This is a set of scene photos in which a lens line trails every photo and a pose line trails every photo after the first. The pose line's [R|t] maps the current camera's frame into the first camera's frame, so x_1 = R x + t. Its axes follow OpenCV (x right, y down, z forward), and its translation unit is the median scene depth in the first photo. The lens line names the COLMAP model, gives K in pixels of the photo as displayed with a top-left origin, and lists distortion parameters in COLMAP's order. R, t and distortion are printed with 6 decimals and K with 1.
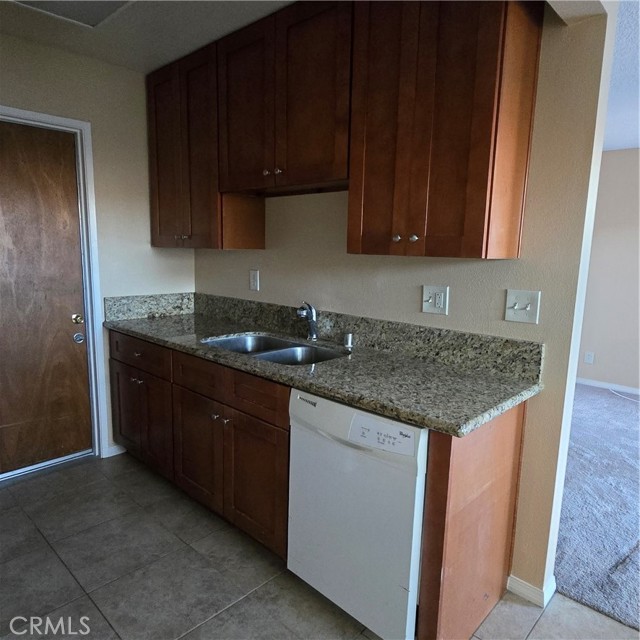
lens RADIAL K [[471.0, 0, 325.9], [0, 471.0, 322.3], [0, 0, 1]] dist [0.000368, -0.009005]
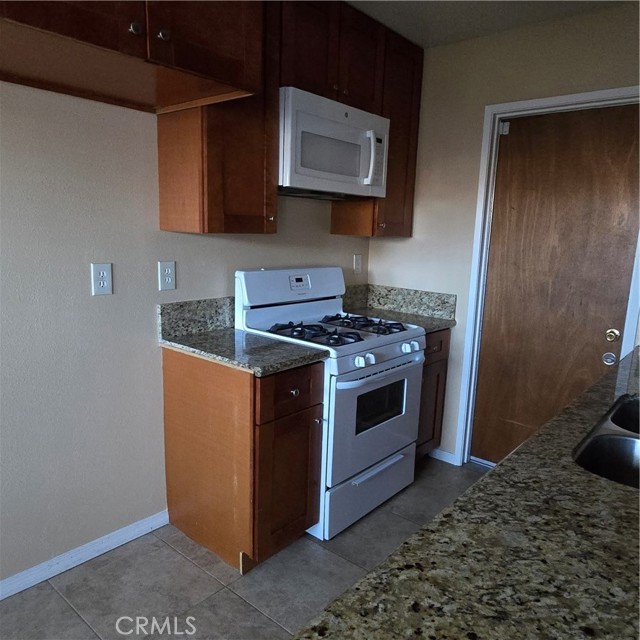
lens RADIAL K [[505.3, 0, 322.1], [0, 505.3, 324.0], [0, 0, 1]] dist [-0.004453, 0.001536]
pose [[0.049214, 0.157960, -0.986218, 0.351535], [-0.188286, 0.971178, 0.146155, -0.069177], [0.980880, 0.178499, 0.077537, 0.512327]]
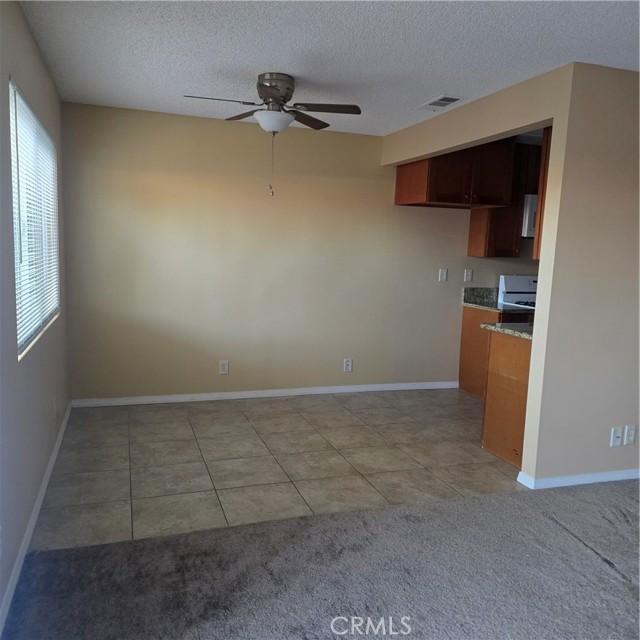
lens RADIAL K [[573.5, 0, 318.4], [0, 573.5, 324.5], [0, 0, 1]] dist [0.055841, 0.000428]
pose [[-0.476715, 0.071997, -0.876105, 1.810356], [-0.185604, 0.965928, 0.180371, -0.087824], [0.859240, 0.248594, -0.447110, 0.872304]]
